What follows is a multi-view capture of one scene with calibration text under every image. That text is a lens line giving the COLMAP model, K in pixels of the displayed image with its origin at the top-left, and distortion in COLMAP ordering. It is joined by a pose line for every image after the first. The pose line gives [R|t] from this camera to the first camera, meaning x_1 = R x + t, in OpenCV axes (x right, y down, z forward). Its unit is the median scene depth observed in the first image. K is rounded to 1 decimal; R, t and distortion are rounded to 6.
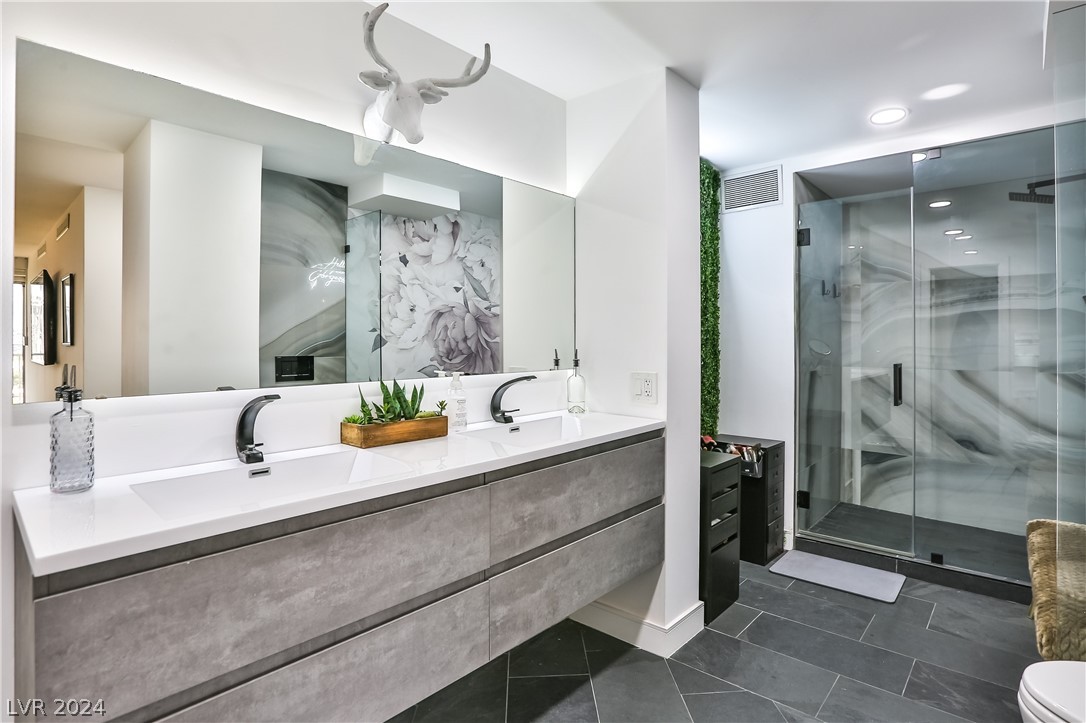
lens RADIAL K [[544.9, 0, 544.3], [0, 544.9, 340.0], [0, 0, 1]] dist [-0.040790, 0.022489]
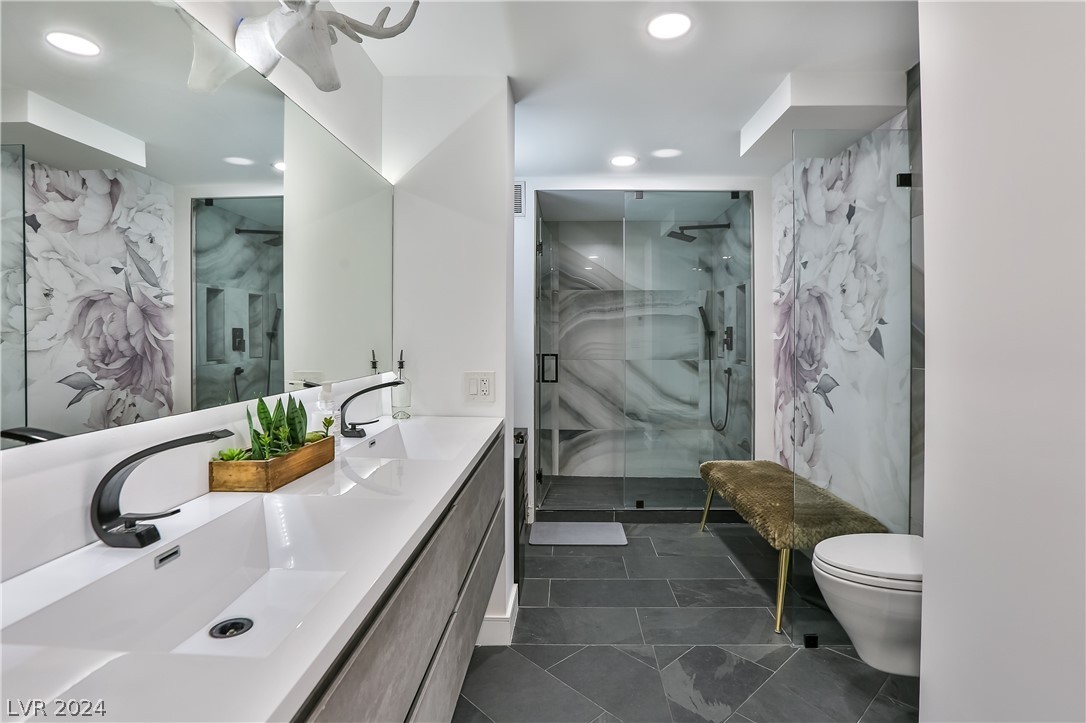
lens RADIAL K [[539.7, 0, 553.4], [0, 539.7, 340.3], [0, 0, 1]] dist [-0.056263, 0.024542]
pose [[0.781906, -0.005280, 0.623374, -0.168462], [-0.000293, 0.999961, 0.008838, -0.003744], [-0.623396, -0.007093, 0.781874, 0.071741]]
